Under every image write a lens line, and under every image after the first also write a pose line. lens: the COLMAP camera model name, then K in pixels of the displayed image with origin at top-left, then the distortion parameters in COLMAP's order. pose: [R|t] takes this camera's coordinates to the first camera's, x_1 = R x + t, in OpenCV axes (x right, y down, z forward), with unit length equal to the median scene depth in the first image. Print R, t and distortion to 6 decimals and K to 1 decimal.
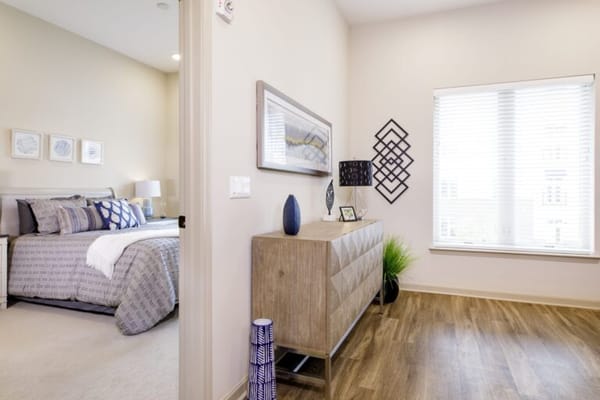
lens RADIAL K [[337.4, 0, 304.3], [0, 337.4, 192.6], [0, 0, 1]] dist [-0.000230, -0.000461]
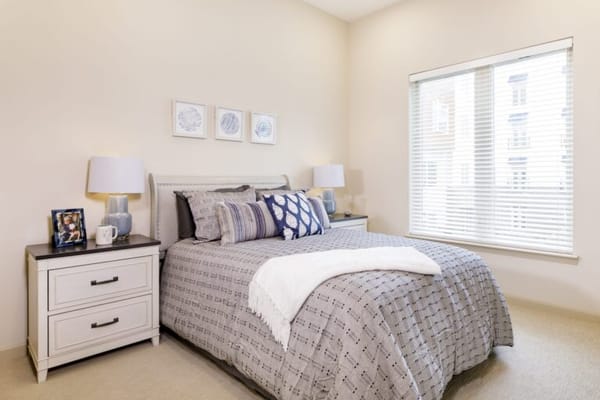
lens RADIAL K [[358.6, 0, 297.0], [0, 358.6, 183.7], [0, 0, 1]] dist [-0.000715, -0.000479]
pose [[0.884069, 0.002226, -0.467351, -0.232021], [0.002358, 0.999955, 0.009223, -0.002611], [0.467350, -0.009256, 0.884024, 0.401765]]
